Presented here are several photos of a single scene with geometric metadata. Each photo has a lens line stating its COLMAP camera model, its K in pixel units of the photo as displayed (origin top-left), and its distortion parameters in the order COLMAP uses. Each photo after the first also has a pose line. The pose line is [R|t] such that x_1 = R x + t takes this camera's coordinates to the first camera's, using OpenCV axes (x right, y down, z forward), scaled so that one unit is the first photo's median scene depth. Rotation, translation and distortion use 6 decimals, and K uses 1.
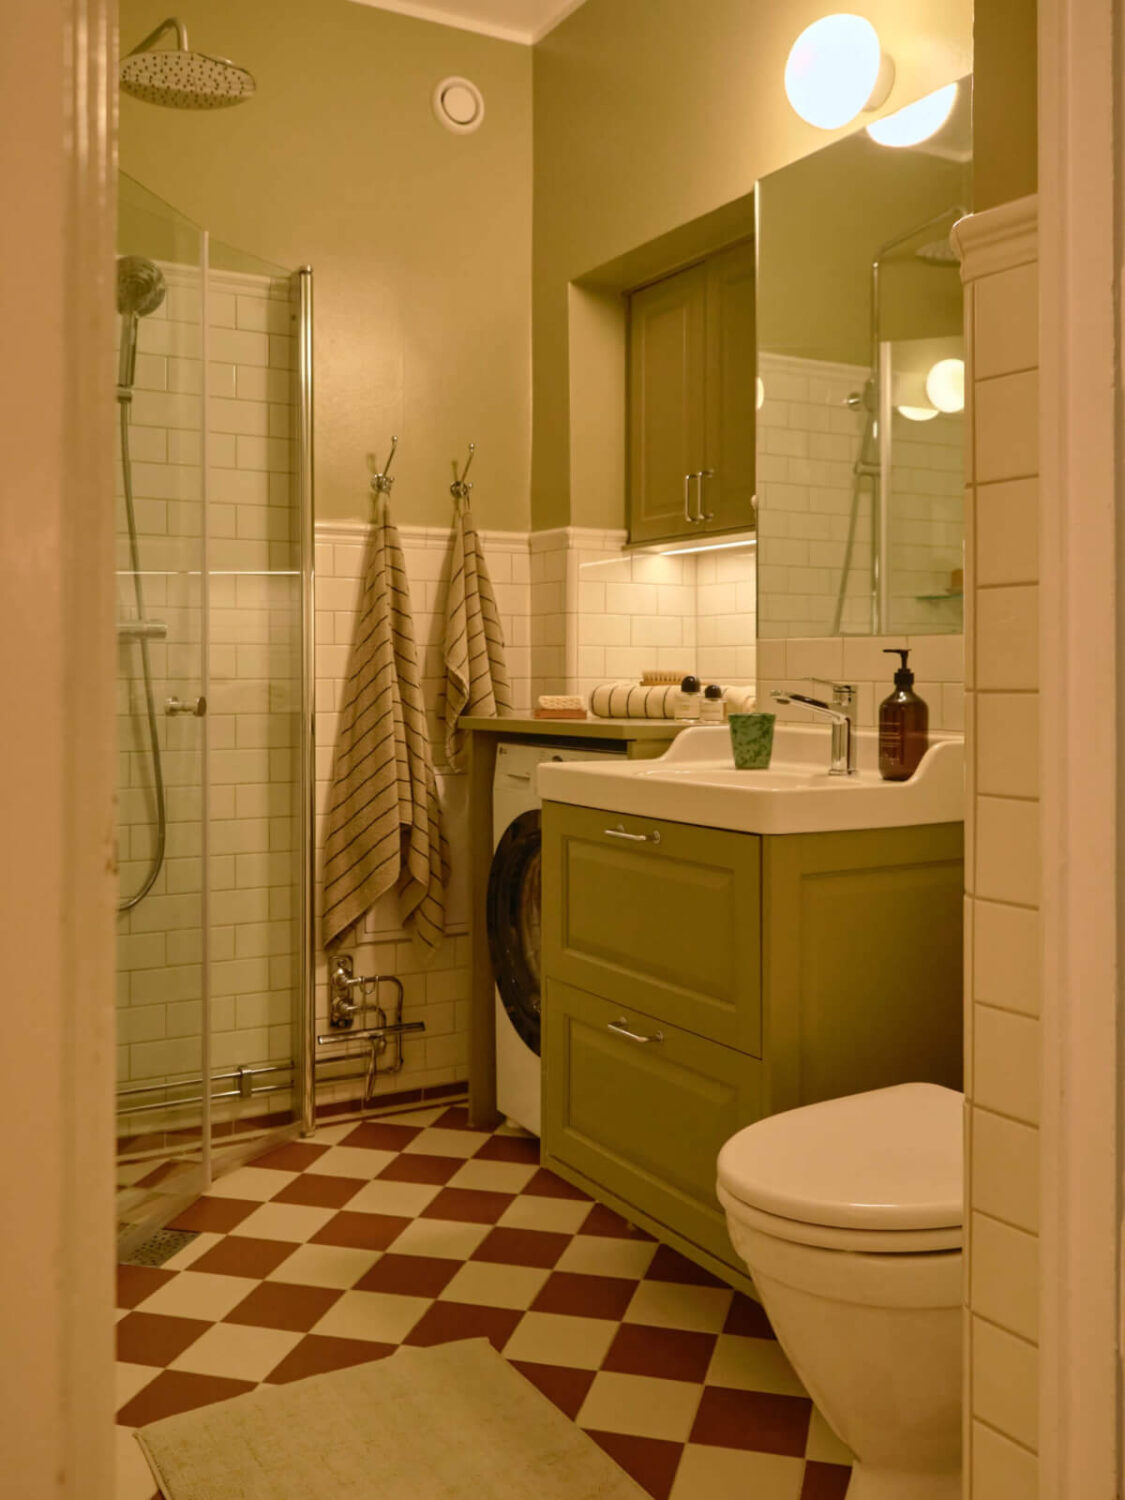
lens RADIAL K [[1346.1, 0, 556.5], [0, 1346.1, 720.0], [0, 0, 1]] dist [-0.007975, -0.021551]
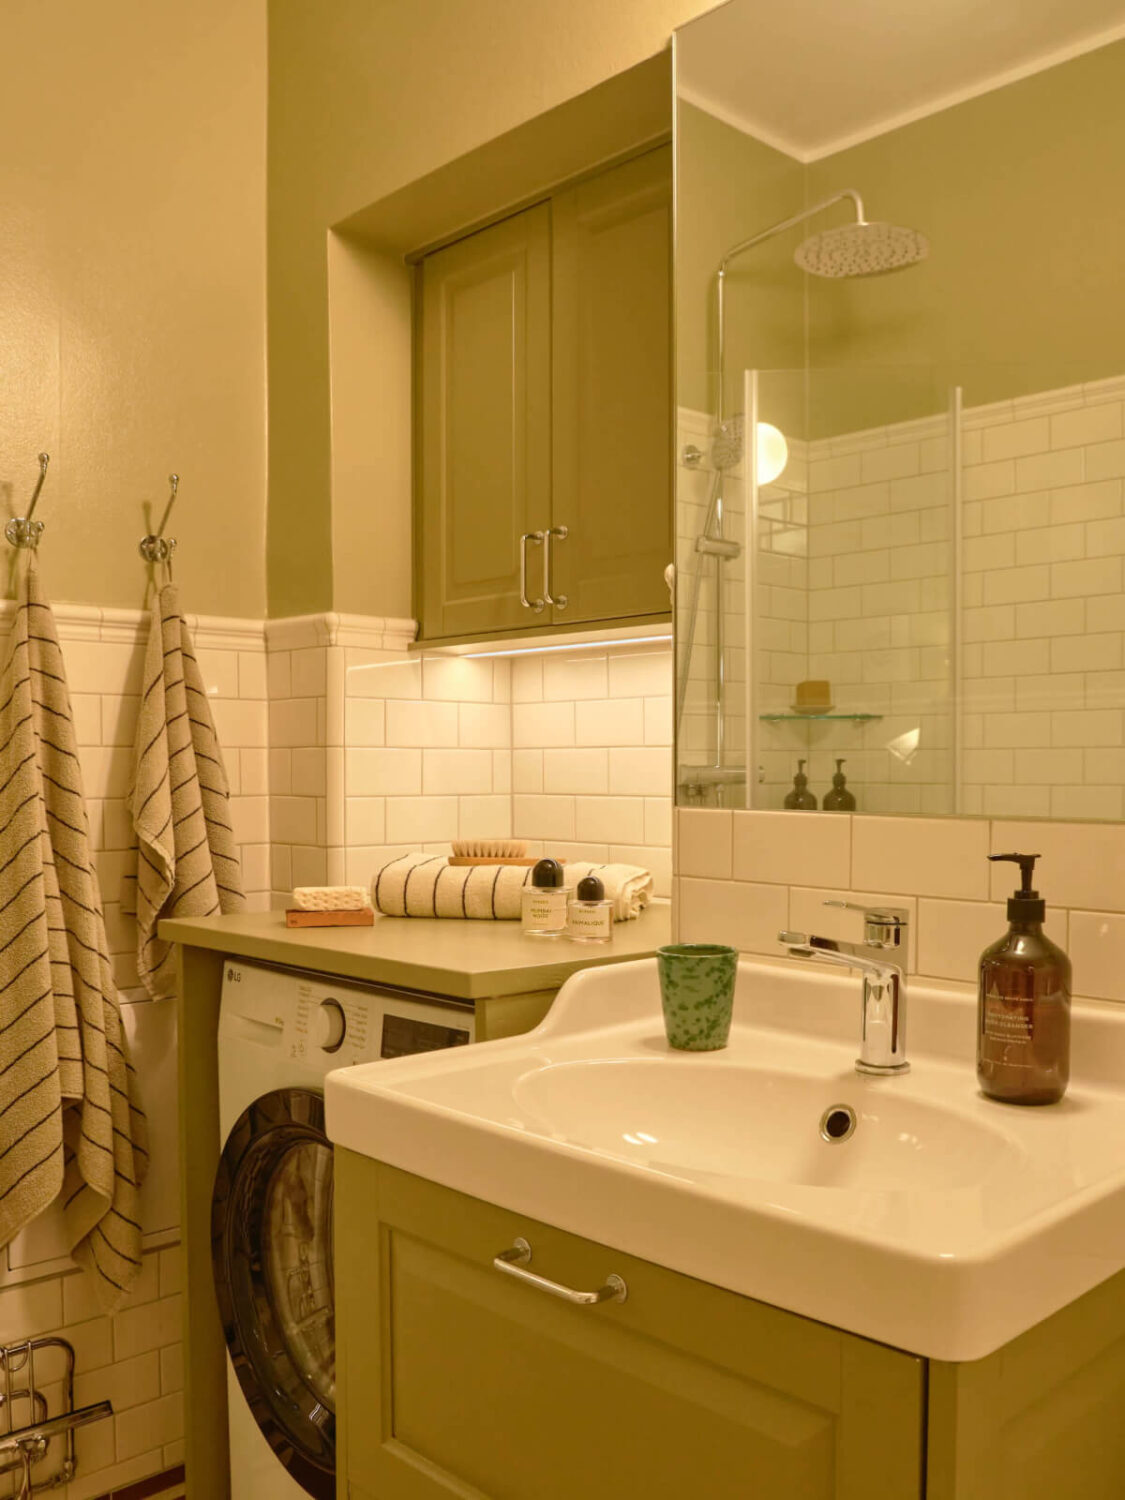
lens RADIAL K [[1304.0, 0, 505.0], [0, 1304.0, 860.3], [0, 0, 1]] dist [-0.037508, 0.016105]
pose [[0.981340, -0.011249, 0.191951, -0.030702], [0.003742, 0.999215, 0.039428, -0.051092], [-0.192244, -0.037973, 0.980612, 0.383817]]
